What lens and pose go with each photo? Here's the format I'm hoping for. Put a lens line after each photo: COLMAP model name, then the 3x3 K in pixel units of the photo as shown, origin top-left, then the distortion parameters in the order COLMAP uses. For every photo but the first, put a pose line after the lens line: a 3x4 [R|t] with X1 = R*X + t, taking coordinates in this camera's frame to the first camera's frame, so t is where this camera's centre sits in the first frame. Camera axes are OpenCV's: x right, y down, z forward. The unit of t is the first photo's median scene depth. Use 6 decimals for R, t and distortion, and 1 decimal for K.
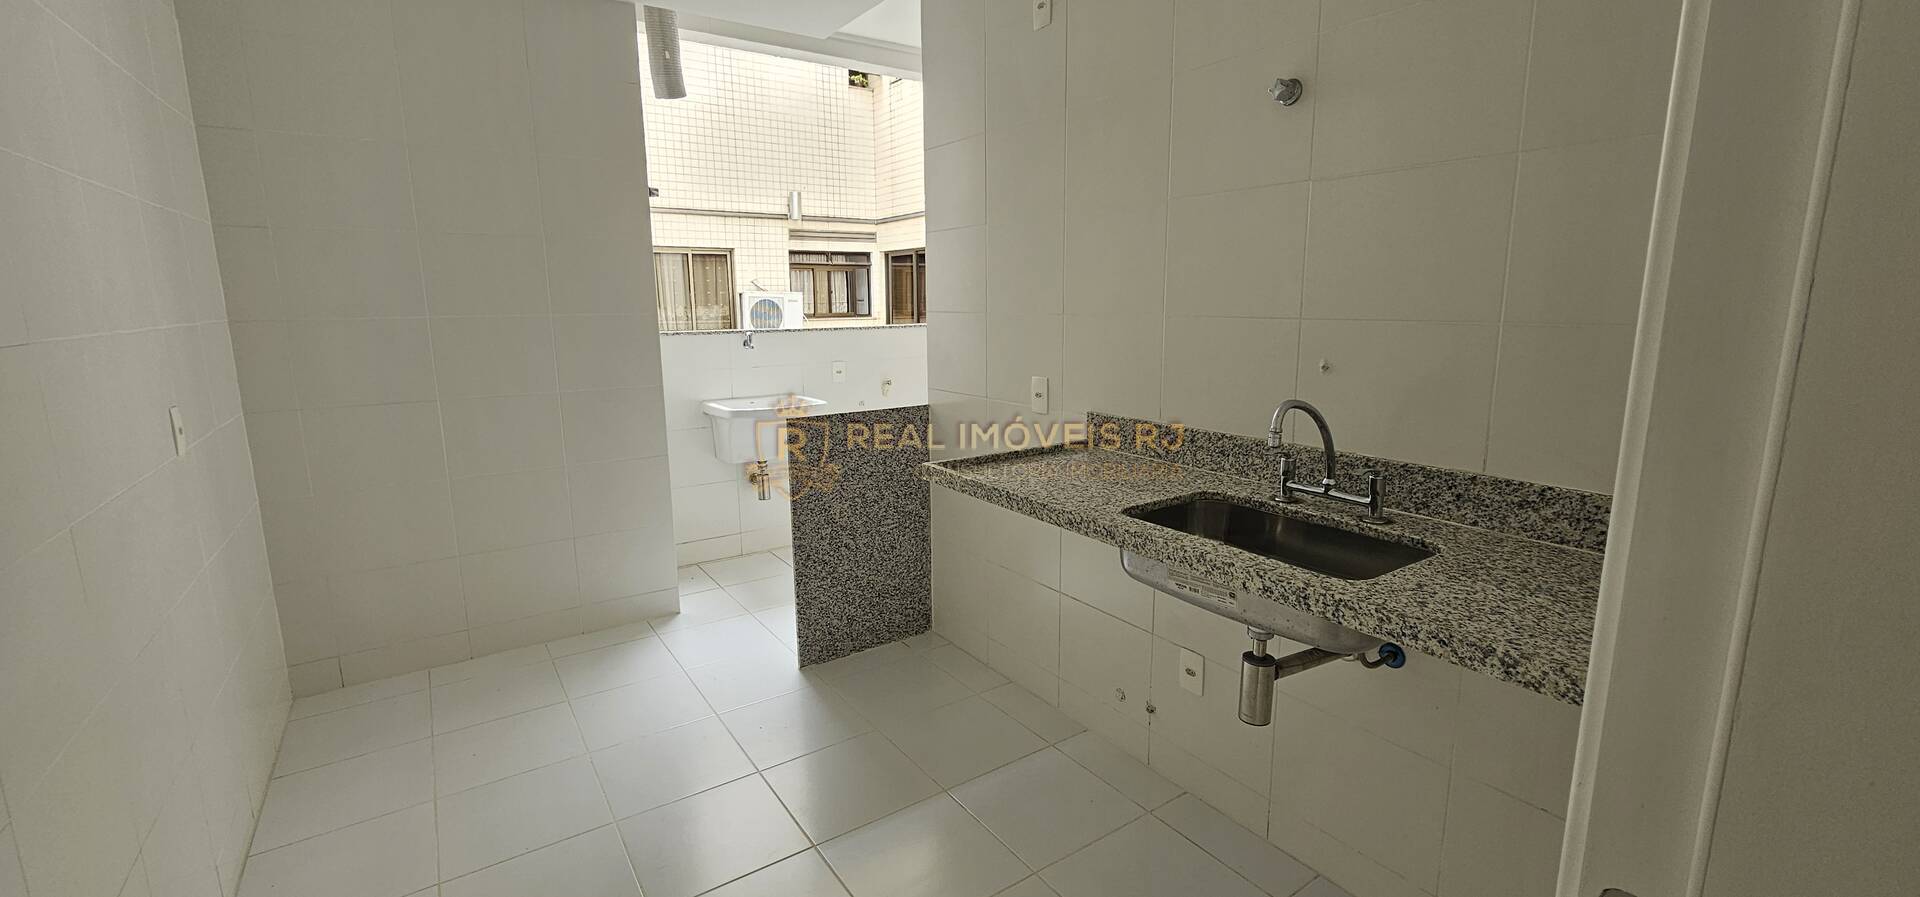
lens RADIAL K [[791.2, 0, 957.9], [0, 791.2, 434.6], [0, 0, 1]] dist [-0.001549, -0.001239]
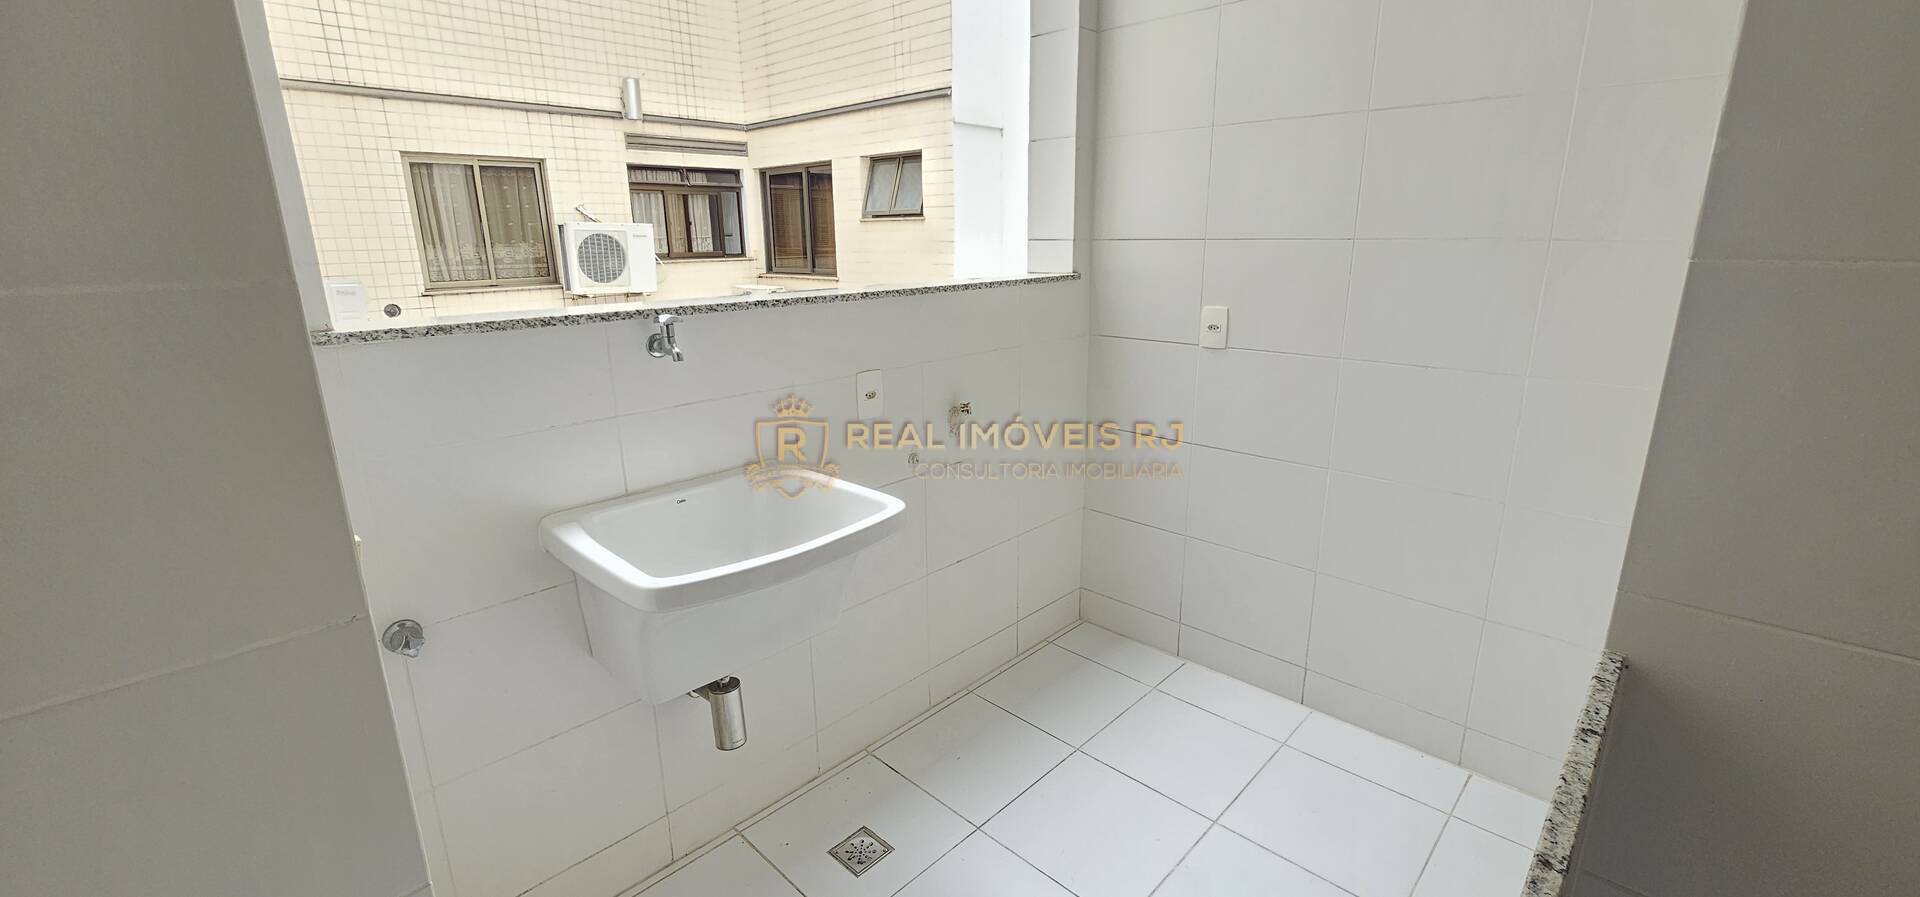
lens RADIAL K [[791.2, 0, 958.1], [0, 791.2, 442.2], [0, 0, 1]] dist [-0.001549, -0.001239]
pose [[0.979262, -0.055482, 0.194854, -0.074365], [0.038369, 0.995154, 0.090531, -0.035774], [-0.198932, -0.081177, 0.976645, 0.222277]]
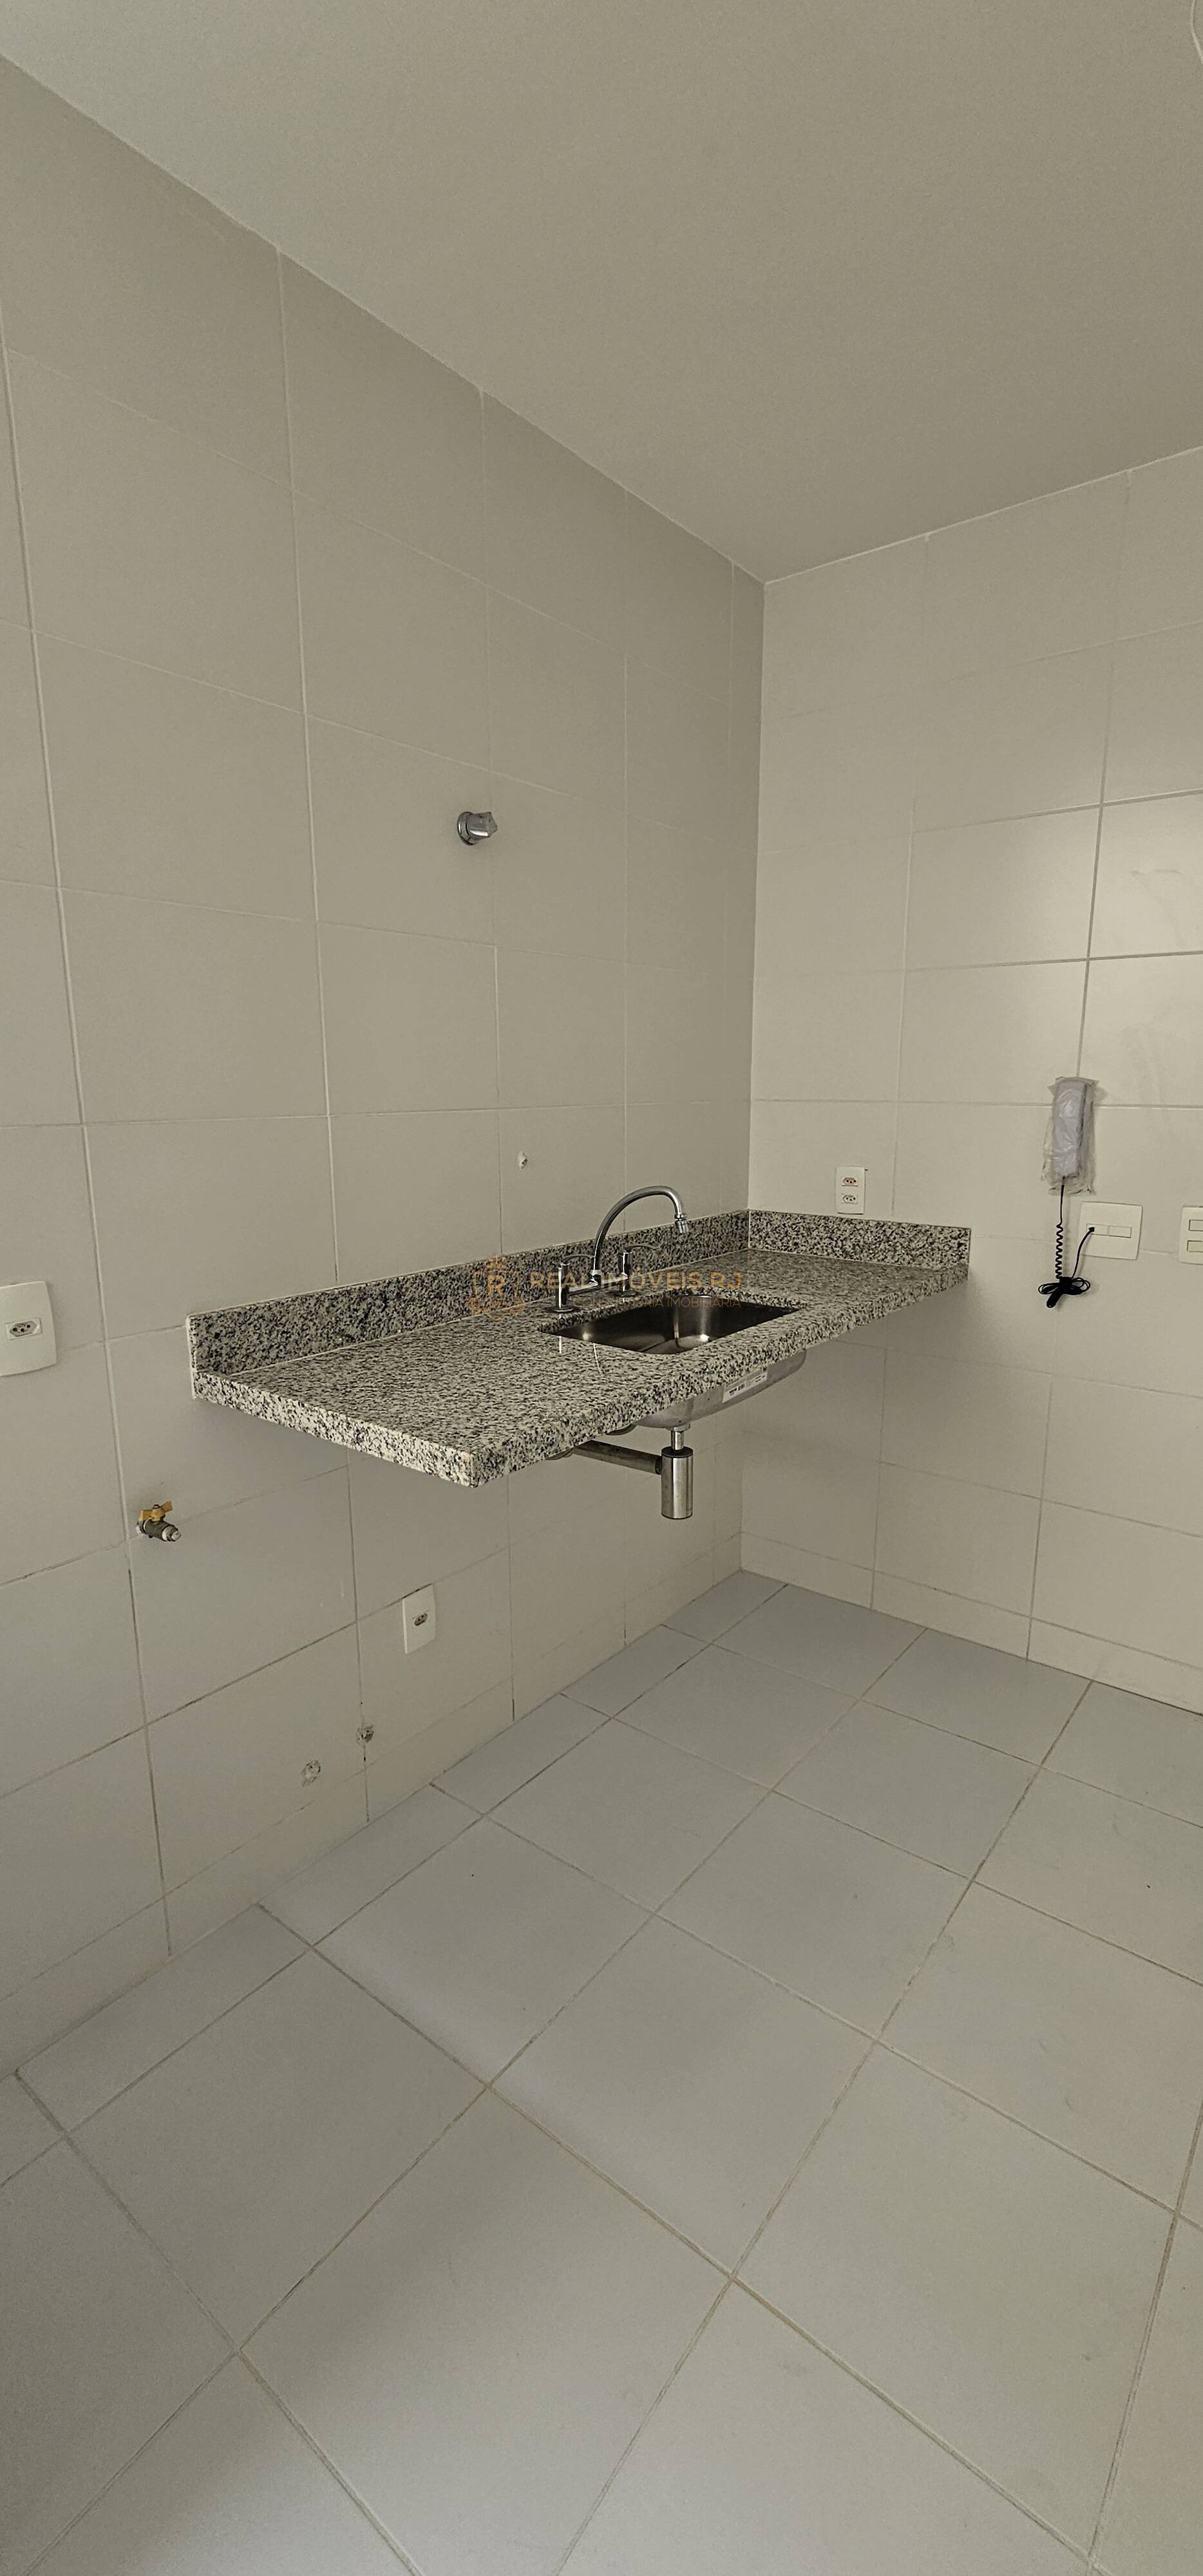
lens RADIAL K [[1061.5, 0, 611.2], [0, 1061.5, 1292.9], [0, 0, 1]] dist [-0.001549, -0.001239]
pose [[-0.306458, -0.180090, 0.934693, -0.410952], [0.169438, 0.955938, 0.239737, -0.122027], [-0.936682, 0.231842, -0.262441, 0.712677]]
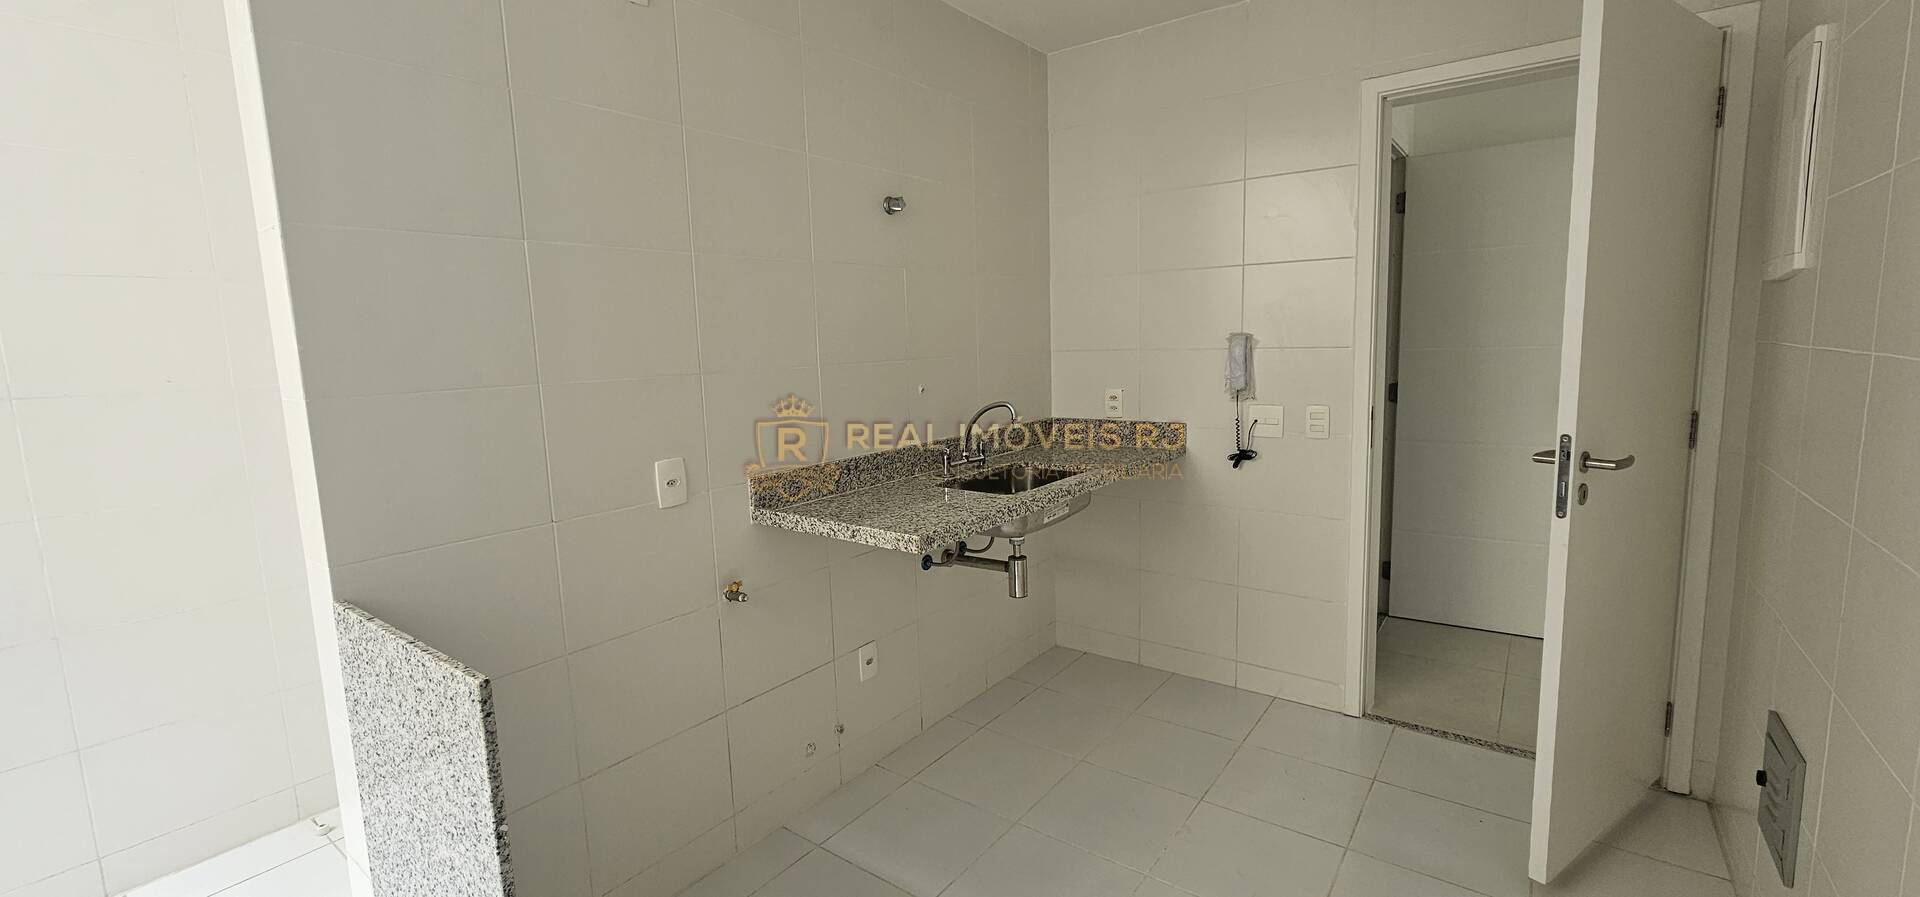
lens RADIAL K [[791.2, 0, 953.8], [0, 791.2, 435.7], [0, 0, 1]] dist [-0.001549, -0.001239]
pose [[-0.319596, -0.099023, 0.942366, -0.580299], [0.196285, 0.966034, 0.168078, -0.140127], [-0.927001, 0.238690, -0.289304, 0.798743]]
